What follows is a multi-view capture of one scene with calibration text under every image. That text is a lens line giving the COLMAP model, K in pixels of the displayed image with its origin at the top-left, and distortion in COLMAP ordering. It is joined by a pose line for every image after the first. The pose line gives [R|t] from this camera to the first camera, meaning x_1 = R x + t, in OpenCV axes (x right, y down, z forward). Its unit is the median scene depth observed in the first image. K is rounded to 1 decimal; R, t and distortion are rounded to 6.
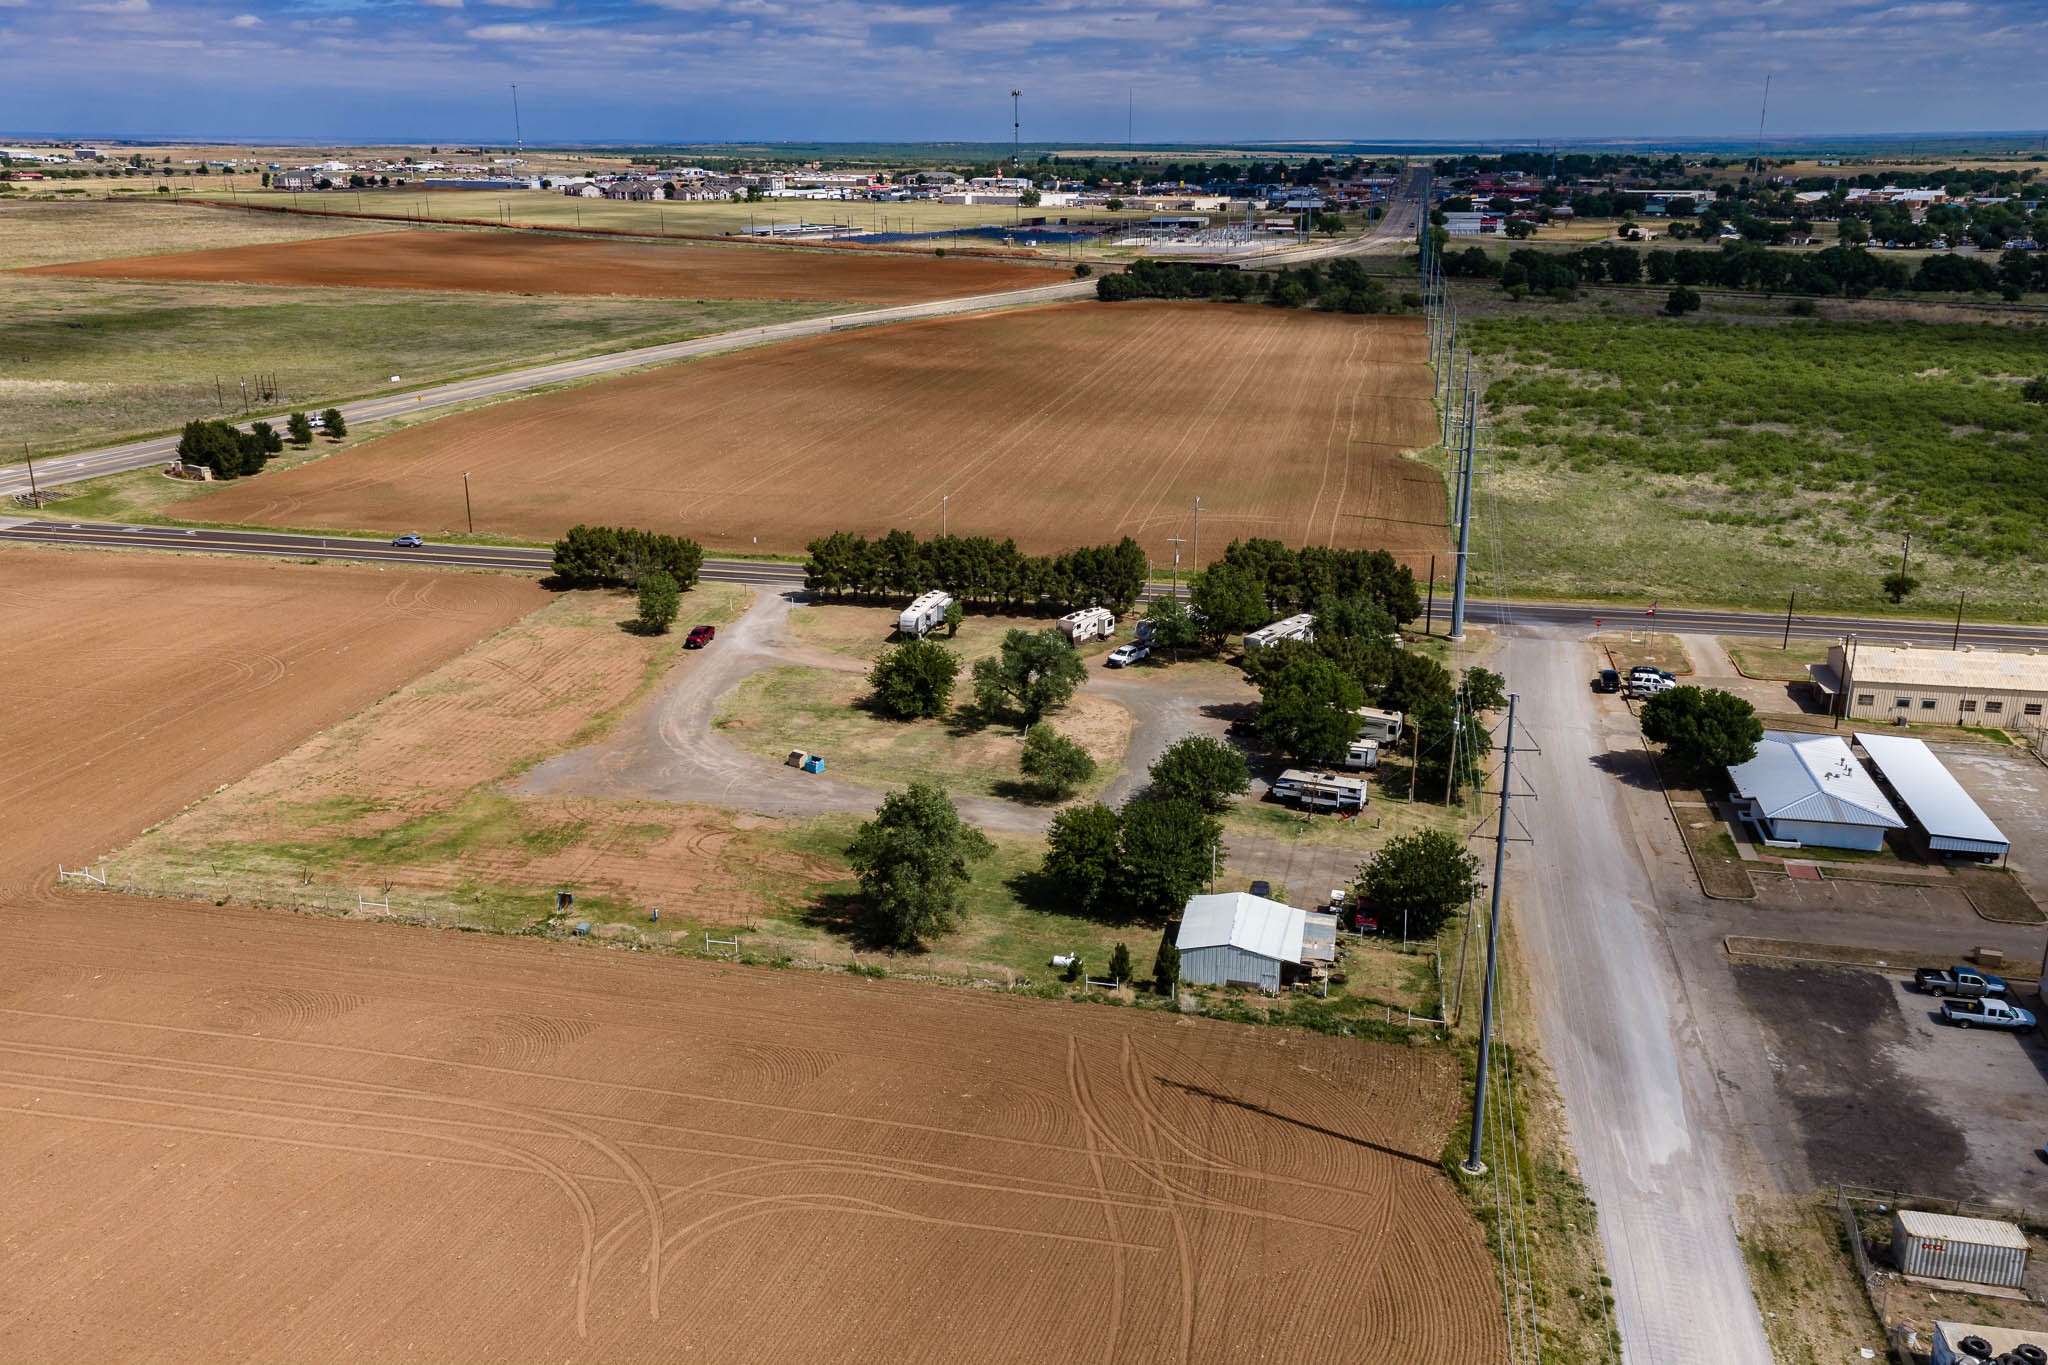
lens RADIAL K [[1691.7, 0, 1012.0], [0, 1691.7, 682.7], [0, 0, 1]] dist [0.048802, 0.003519]
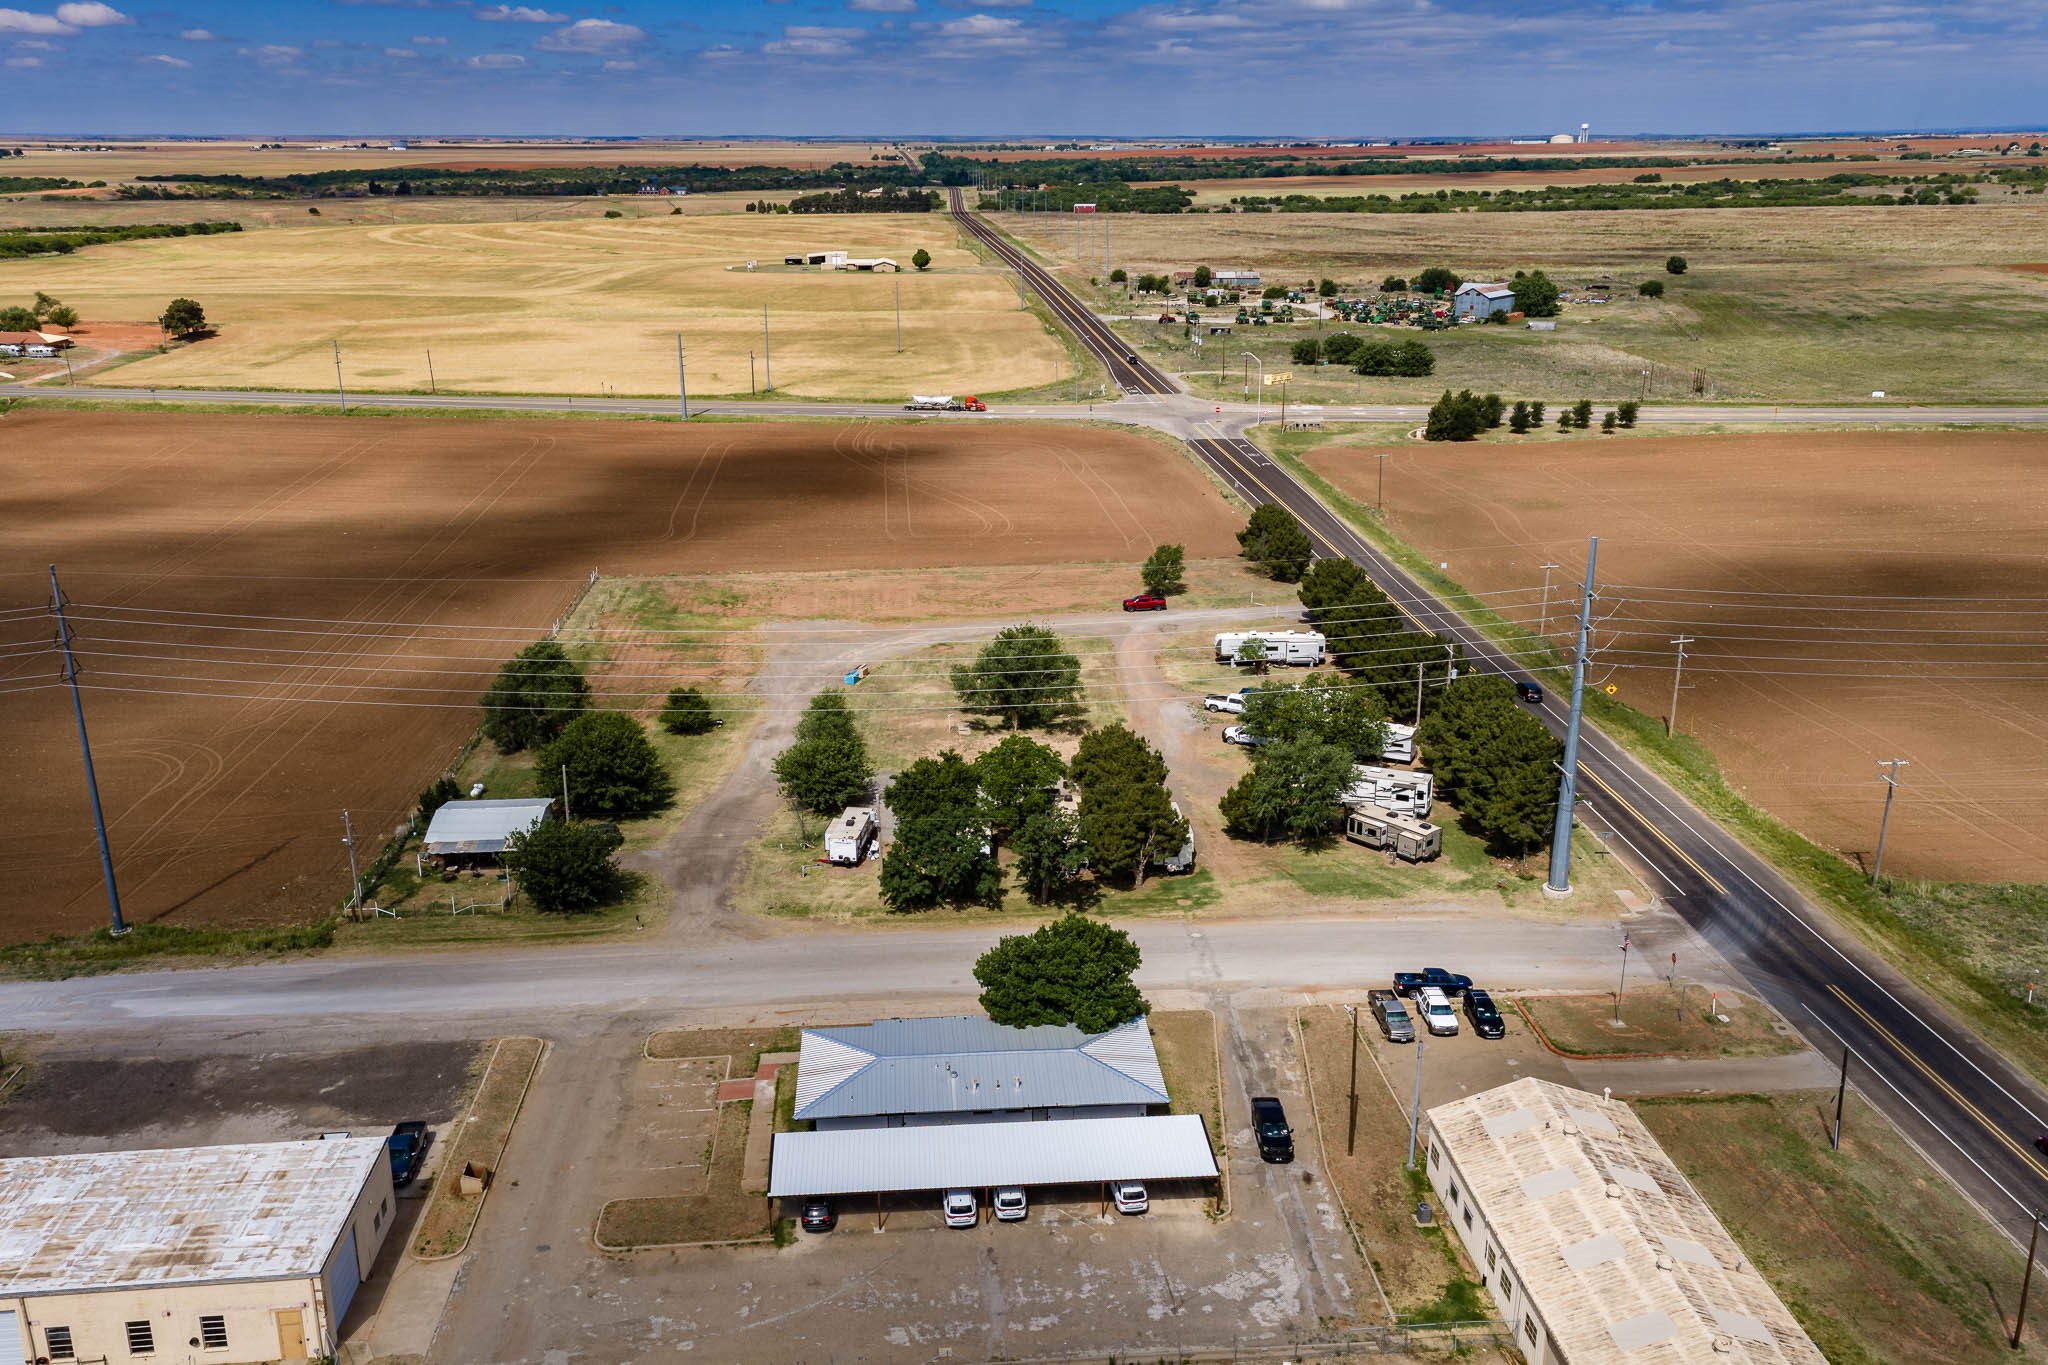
lens RADIAL K [[1662.0, 0, 1024.0], [0, 1662.0, 682.5], [0, 0, 1]] dist [0.046216, -0.001238]
pose [[0.295923, 0.298846, -0.907260, 0.283452], [-0.289506, 0.933186, 0.212956, -0.067175], [0.910283, 0.199639, 0.362669, 0.196840]]
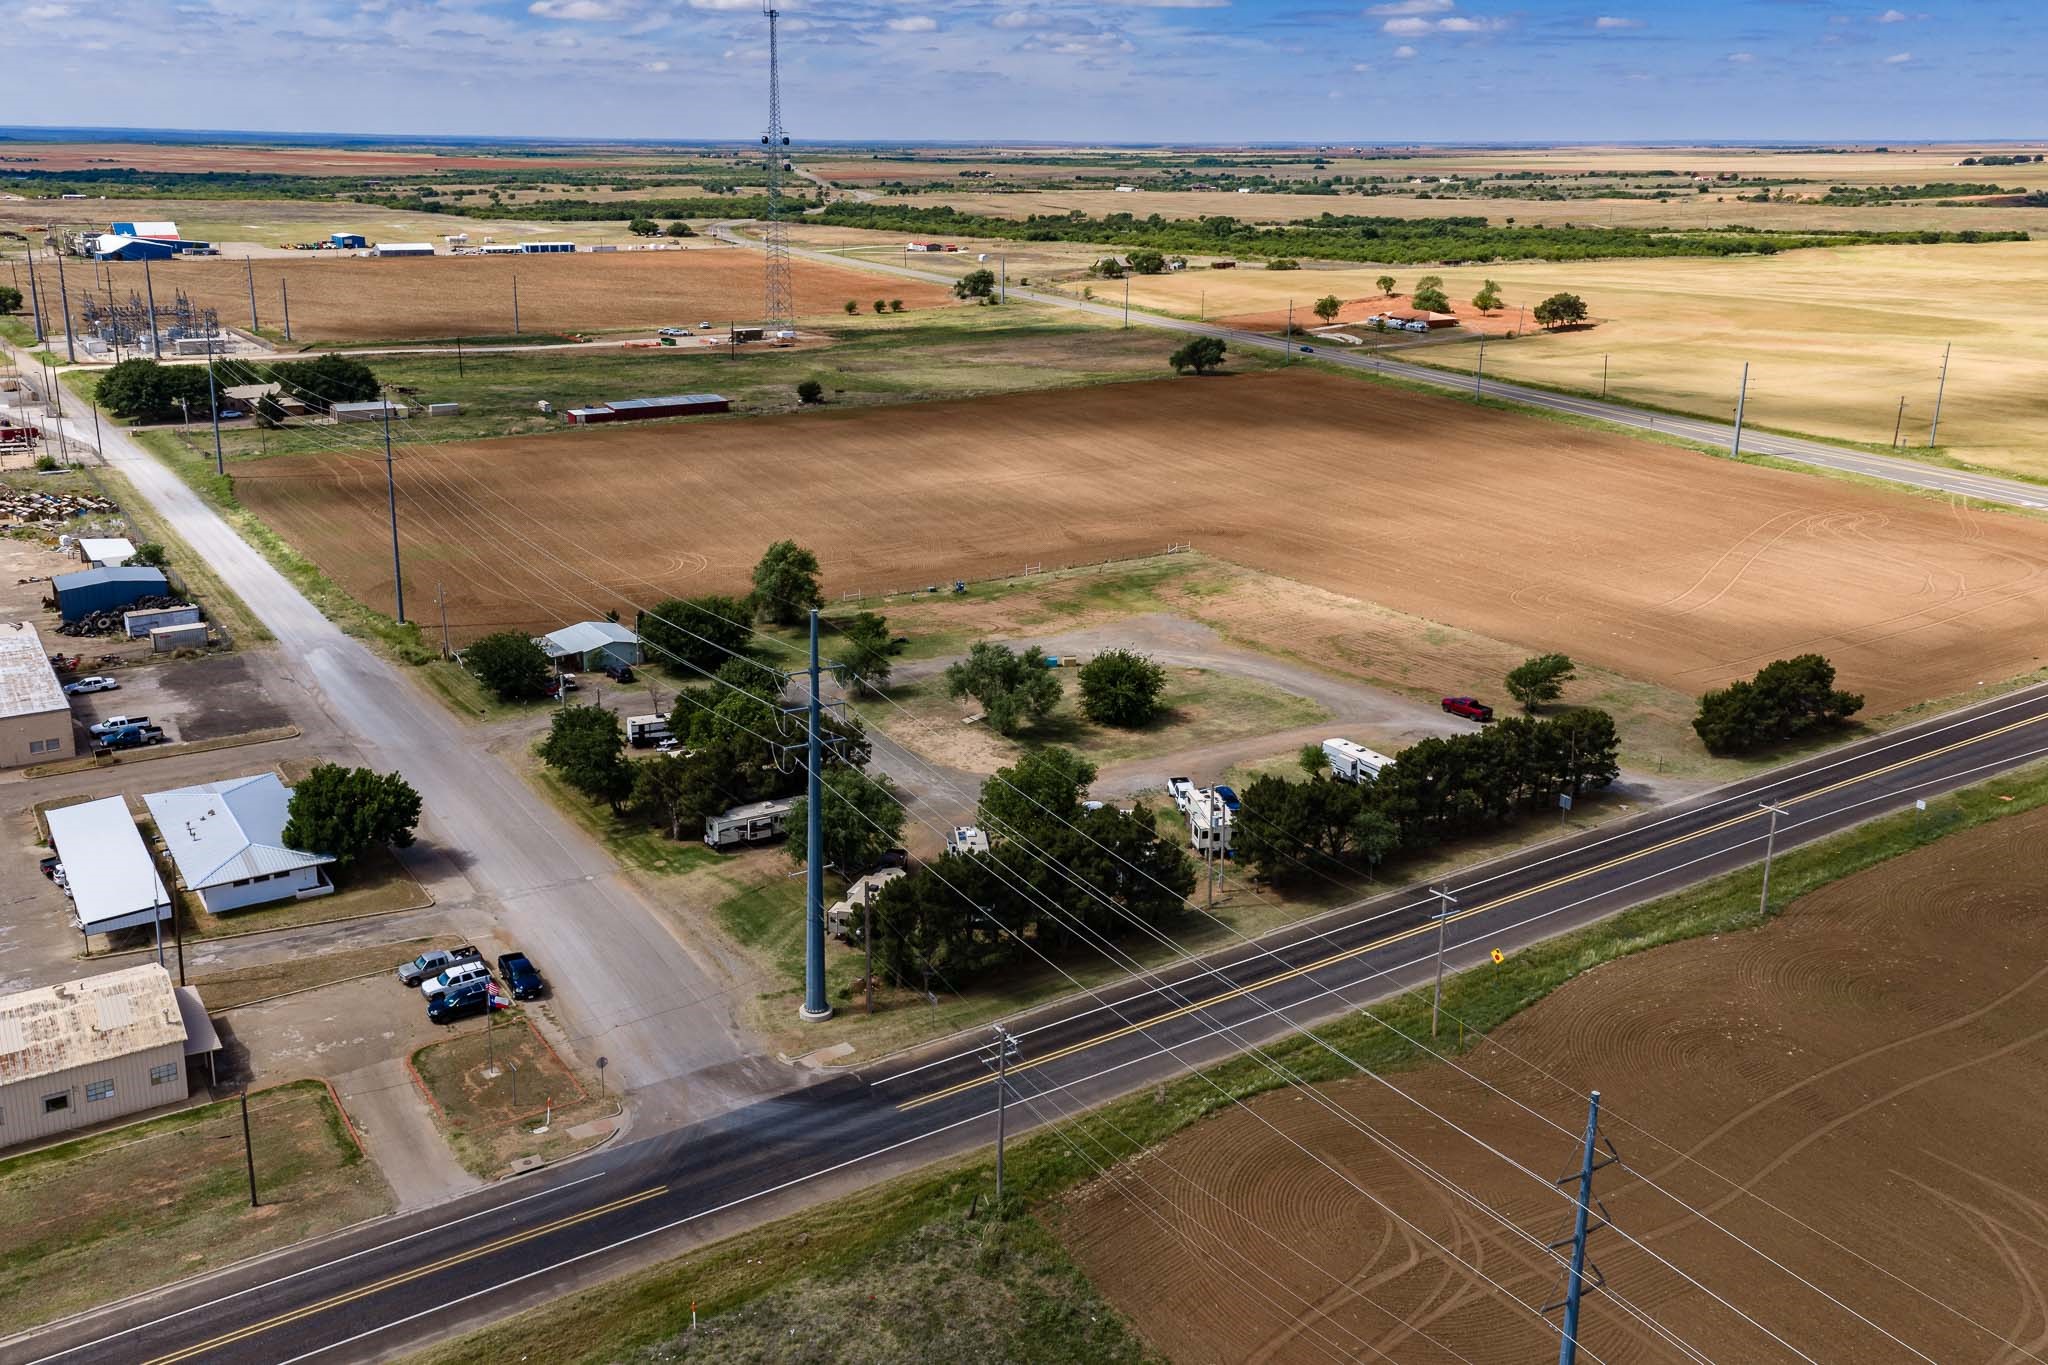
lens RADIAL K [[1691.7, 0, 1012.0], [0, 1691.7, 682.7], [0, 0, 1]] dist [0.048802, 0.003519]
pose [[-0.690332, 0.217130, -0.690142, 0.214503], [-0.230573, 0.838139, 0.494328, -0.153950], [0.685768, 0.500378, -0.528530, 0.469716]]
